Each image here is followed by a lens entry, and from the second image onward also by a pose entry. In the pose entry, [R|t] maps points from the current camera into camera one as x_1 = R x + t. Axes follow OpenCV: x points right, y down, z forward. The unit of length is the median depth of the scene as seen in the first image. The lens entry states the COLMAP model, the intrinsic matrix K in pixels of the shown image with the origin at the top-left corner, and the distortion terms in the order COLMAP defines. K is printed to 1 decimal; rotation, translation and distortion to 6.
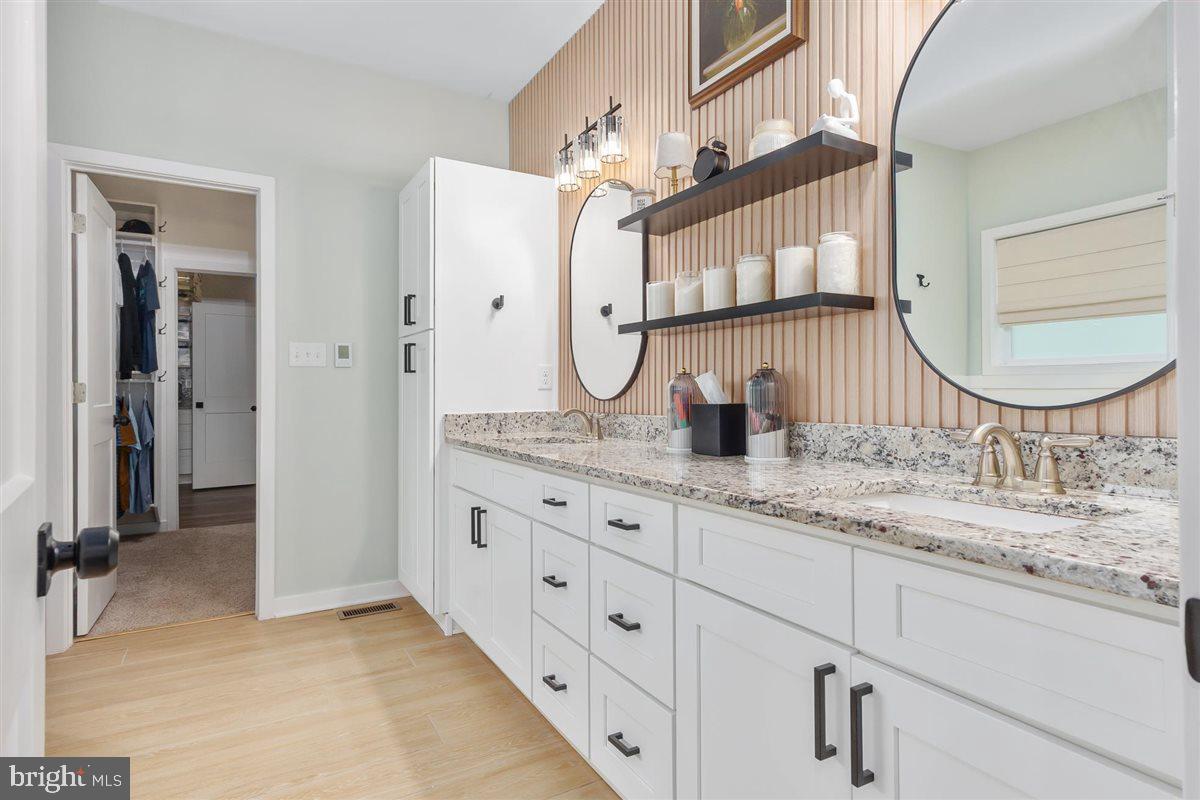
lens RADIAL K [[644.4, 0, 598.6], [0, 644.4, 390.0], [0, 0, 1]] dist [0.000878, 0.000434]
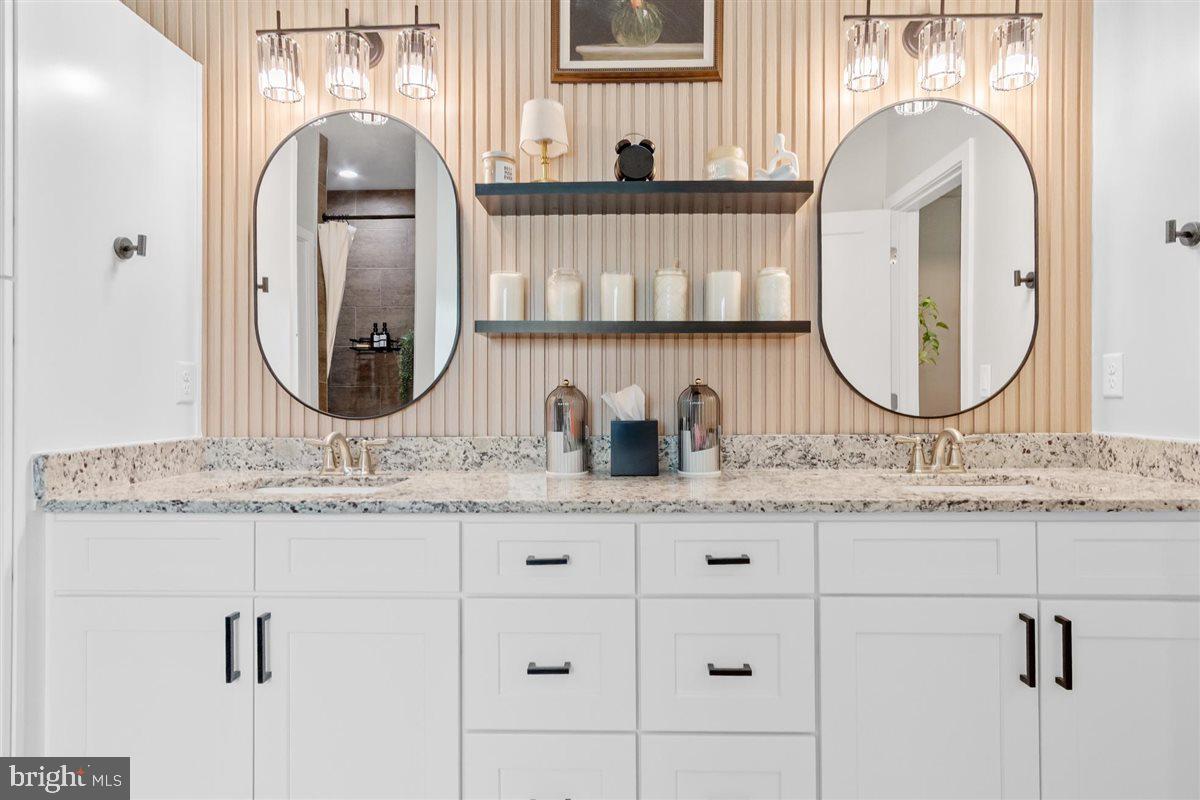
lens RADIAL K [[644.4, 0, 598.7], [0, 644.4, 408.3], [0, 0, 1]] dist [0.000878, 0.000434]
pose [[0.518368, -0.006725, 0.855131, -0.770107], [-0.001368, 0.999961, 0.008693, -0.004614], [-0.855157, -0.005677, 0.518339, 0.668747]]
